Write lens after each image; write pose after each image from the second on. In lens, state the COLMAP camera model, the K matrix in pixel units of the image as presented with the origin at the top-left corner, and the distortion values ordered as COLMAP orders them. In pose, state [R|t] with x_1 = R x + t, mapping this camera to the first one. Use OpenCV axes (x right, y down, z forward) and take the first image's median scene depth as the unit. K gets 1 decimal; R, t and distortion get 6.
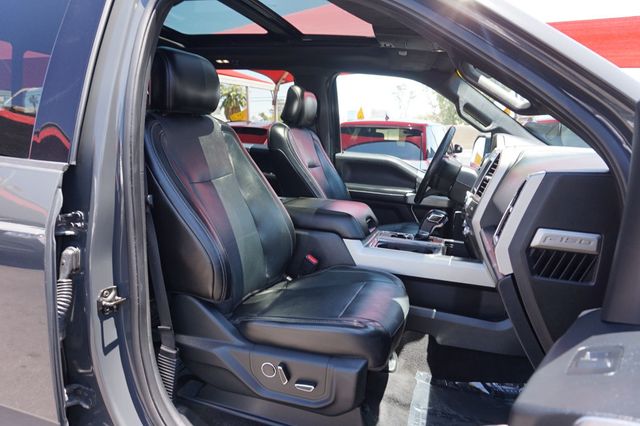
lens RADIAL K [[429.8, 0, 320.1], [0, 429.8, 212.6], [0, 0, 1]] dist [-0.050845, 0.028808]
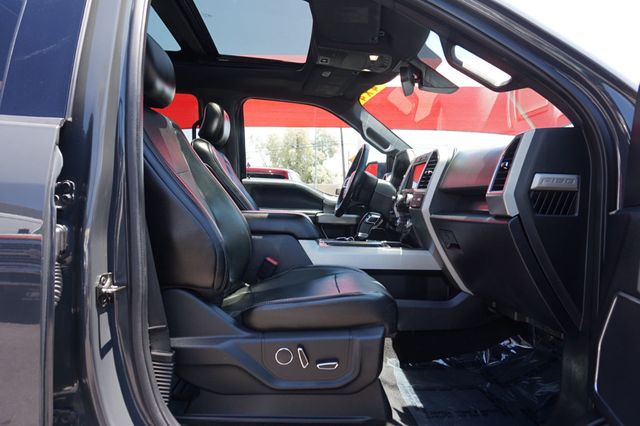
lens RADIAL K [[429.8, 0, 333.2], [0, 429.8, 206.3], [0, 0, 1]] dist [-0.050845, 0.028808]
pose [[0.930600, -0.030660, 0.364751, -0.364998], [0.080640, 0.989176, -0.122593, 0.176326], [-0.357044, 0.143498, 0.922999, 0.061050]]
